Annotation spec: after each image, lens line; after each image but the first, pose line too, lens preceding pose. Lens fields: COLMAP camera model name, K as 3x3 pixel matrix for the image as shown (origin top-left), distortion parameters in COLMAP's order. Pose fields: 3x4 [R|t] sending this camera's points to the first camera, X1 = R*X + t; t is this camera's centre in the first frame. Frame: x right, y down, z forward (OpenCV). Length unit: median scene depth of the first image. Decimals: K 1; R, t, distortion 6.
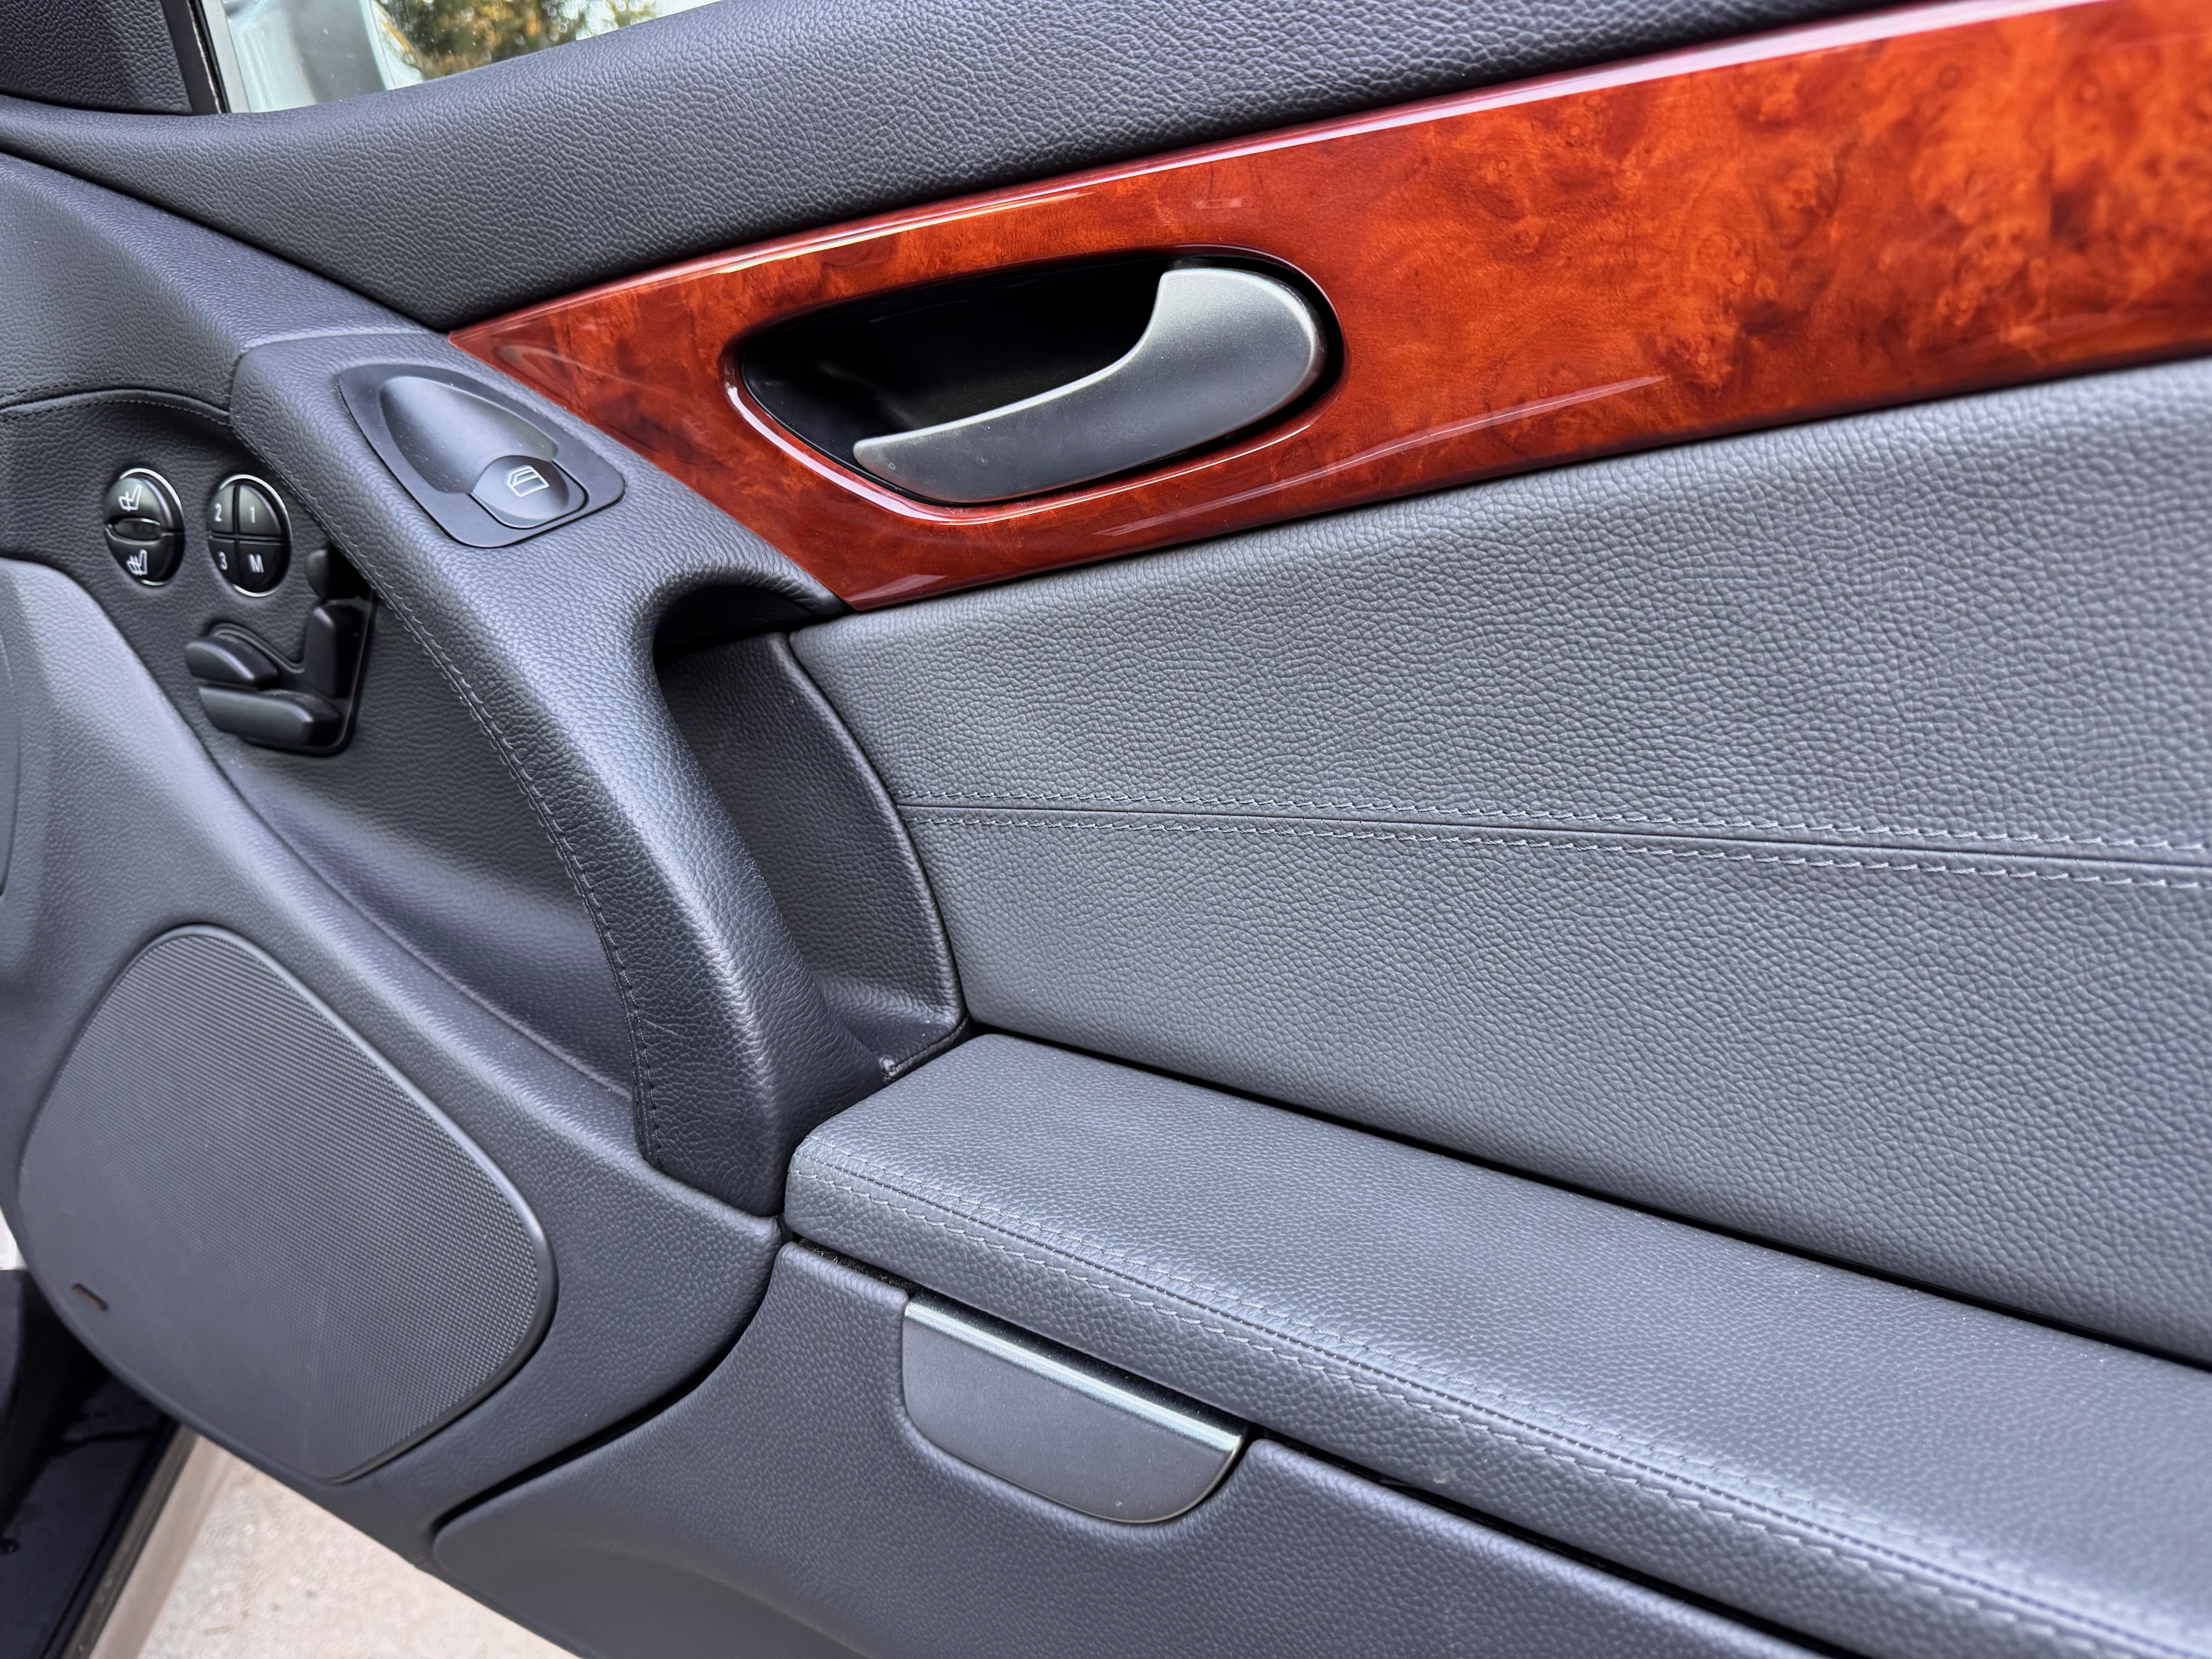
lens RADIAL K [[1538.2, 0, 1100.7], [0, 1538.2, 834.3], [0, 0, 1]] dist [-0.003953, -0.002949]
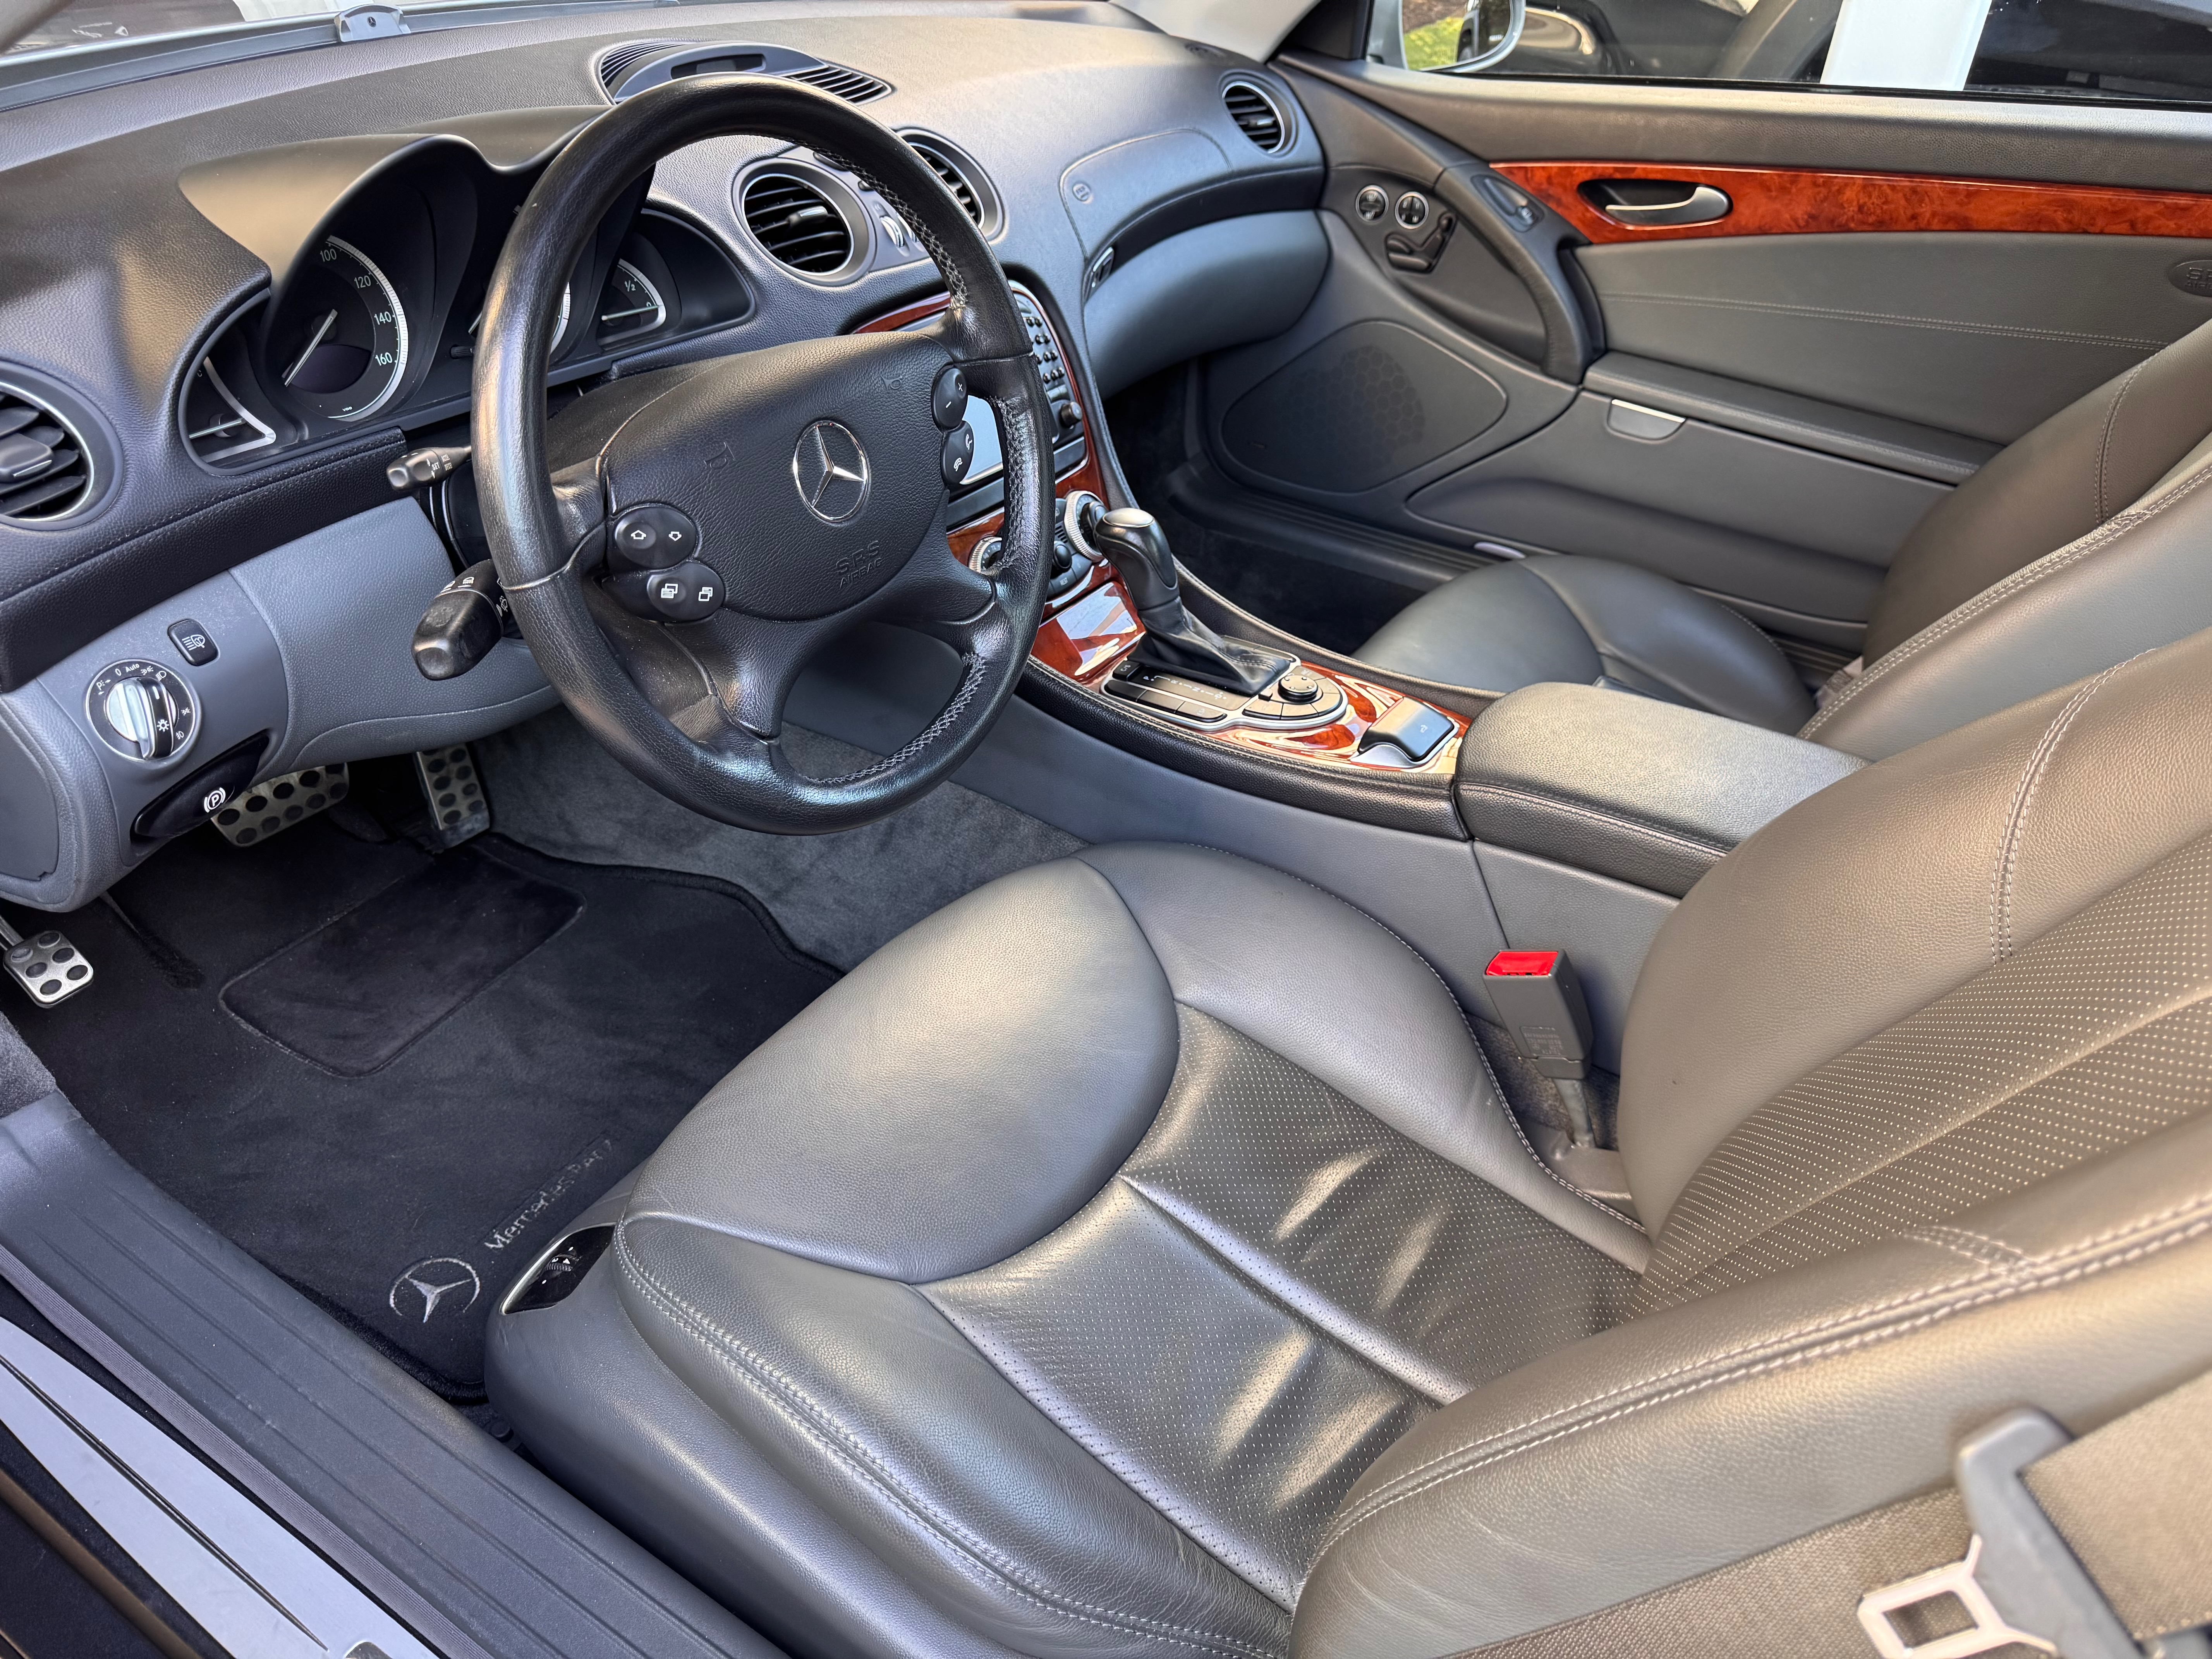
lens RADIAL K [[1538.2, 0, 1115.1], [0, 1538.2, 832.7], [0, 0, 1]] dist [-0.003953, -0.002949]
pose [[0.998142, 0.034846, -0.049981, -1.427640], [-0.013838, 0.928527, 0.371006, -0.228440], [0.059336, -0.369625, 0.927284, -4.222172]]
